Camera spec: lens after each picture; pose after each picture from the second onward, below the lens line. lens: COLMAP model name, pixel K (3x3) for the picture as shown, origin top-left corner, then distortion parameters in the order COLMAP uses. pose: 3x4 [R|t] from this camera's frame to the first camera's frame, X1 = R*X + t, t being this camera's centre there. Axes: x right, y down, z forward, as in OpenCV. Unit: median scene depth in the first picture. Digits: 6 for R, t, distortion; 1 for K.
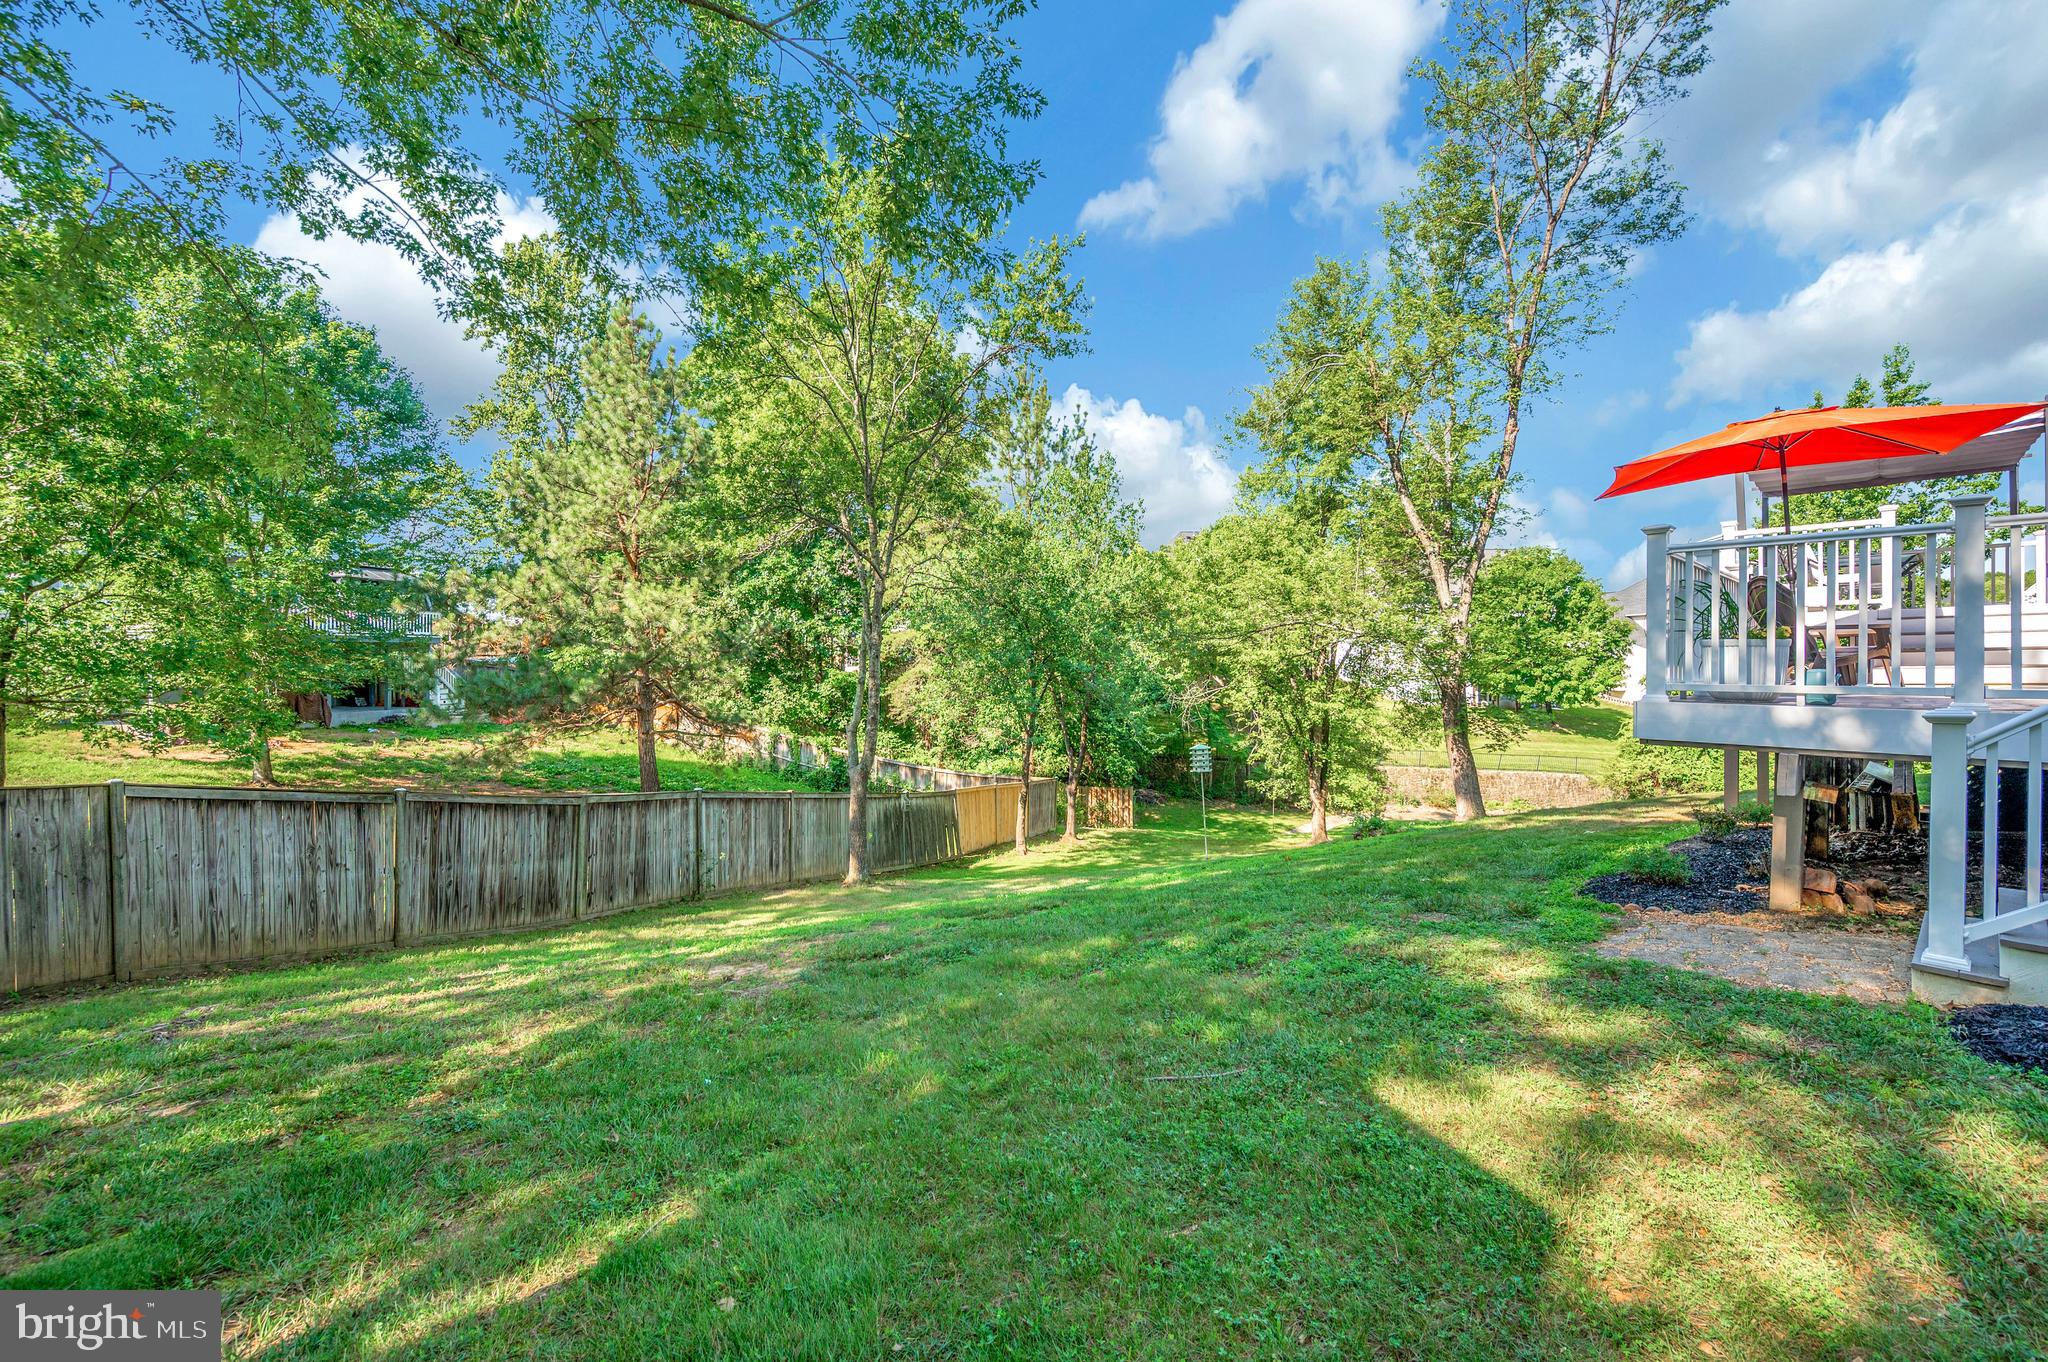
lens RADIAL K [[869.3, 0, 1023.0], [0, 869.3, 663.2], [0, 0, 1]] dist [-0.000106, -0.000240]
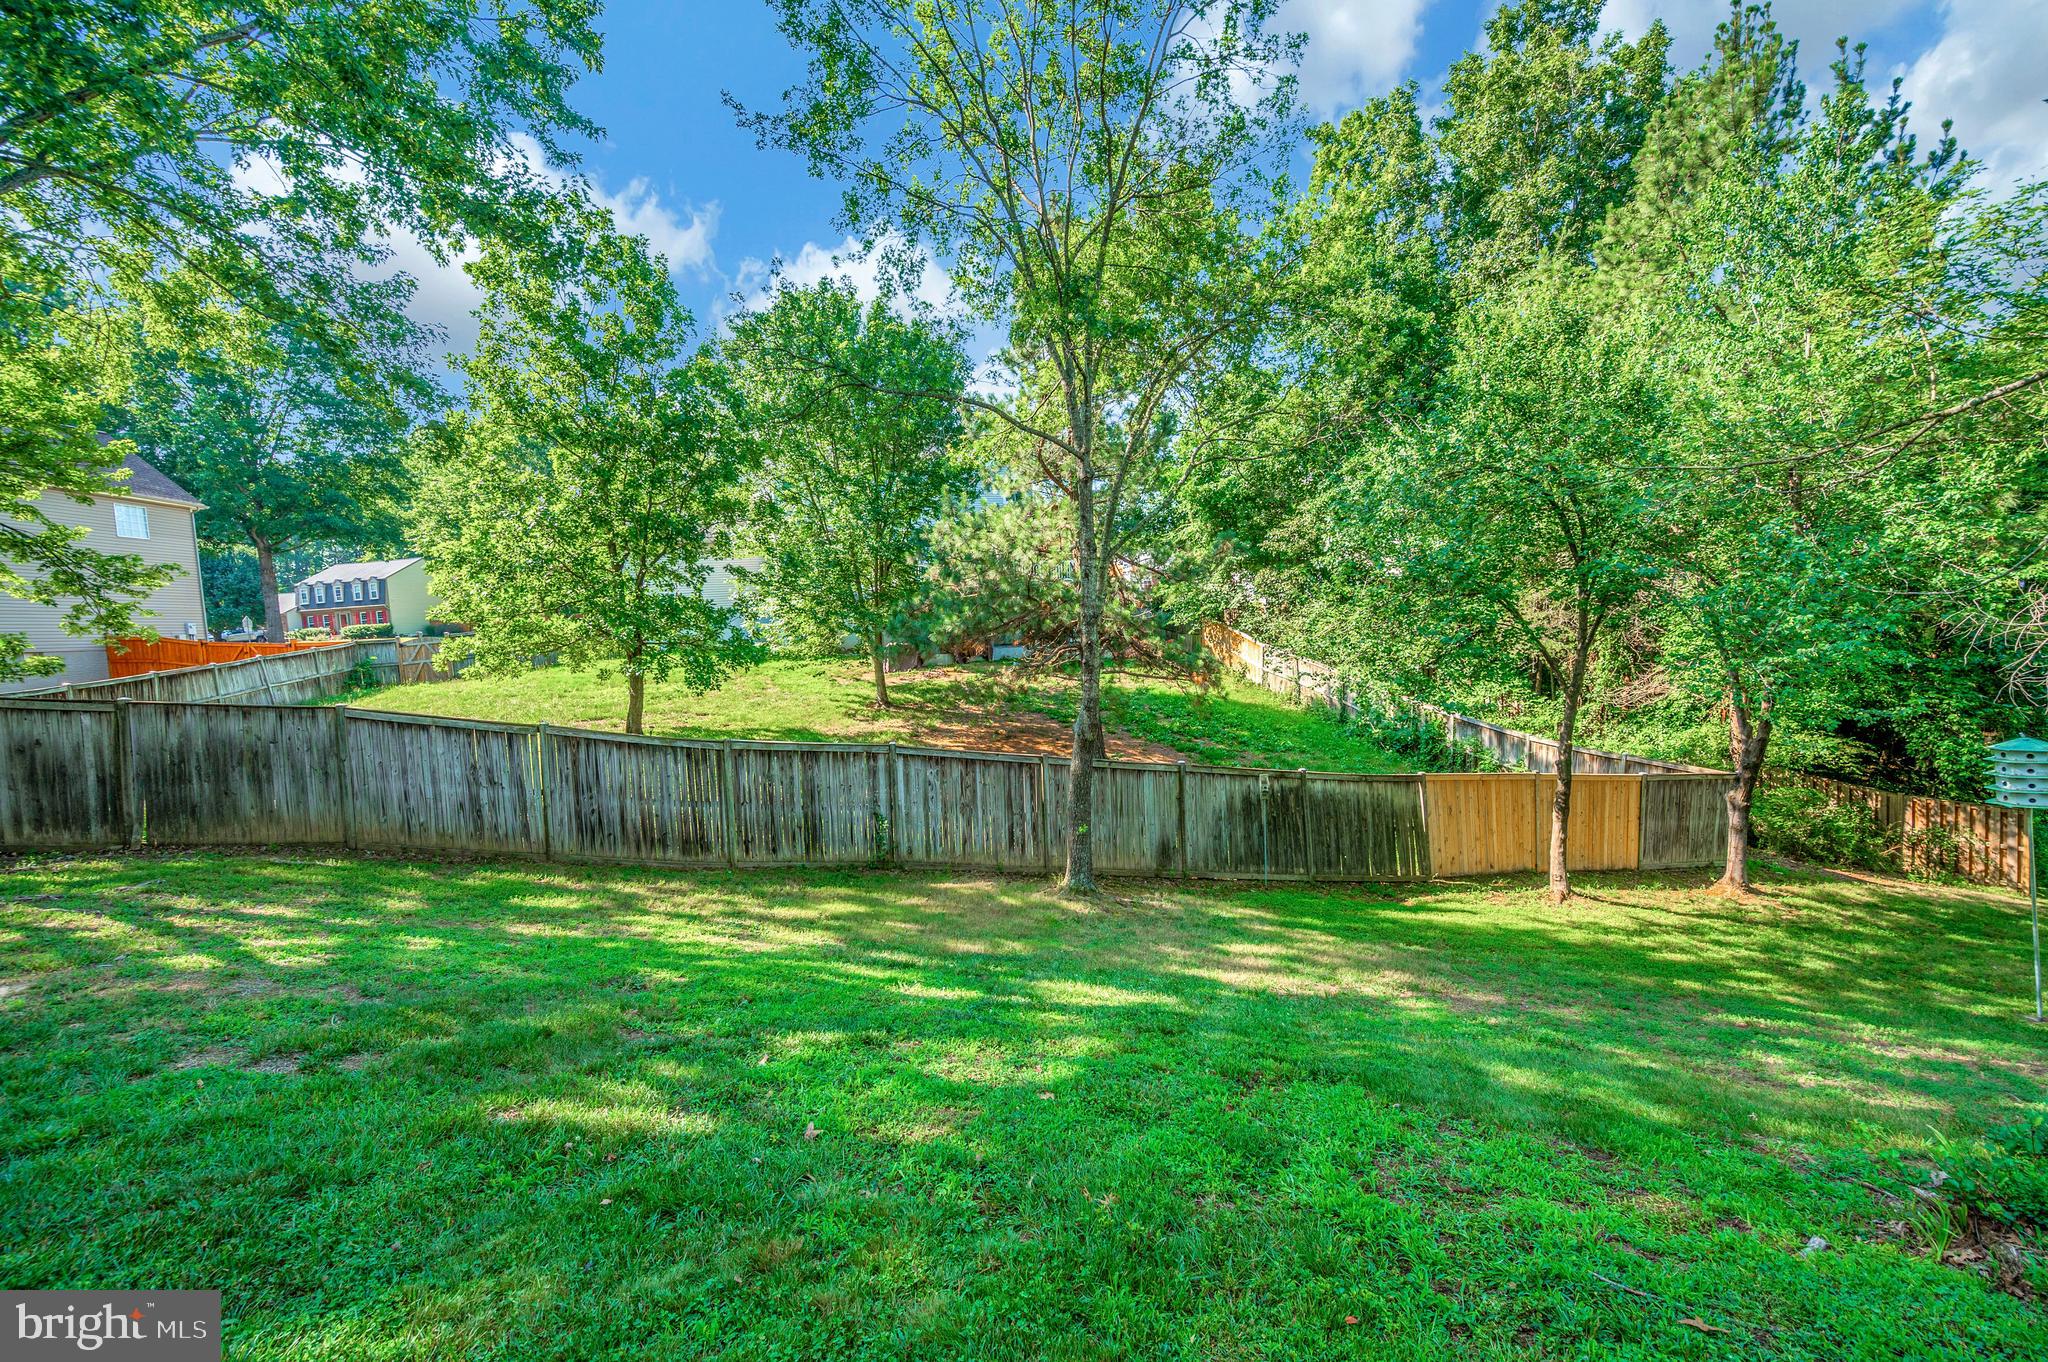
lens RADIAL K [[836.0, 0, 1024.0], [0, 836.0, 681.0], [0, 0, 1]] dist [0.001020, 0.000179]
pose [[0.585761, 0.033071, -0.809809, 0.165181], [0.046300, 0.996170, 0.074171, 0.012184], [0.809161, -0.080941, 0.581986, 0.276504]]
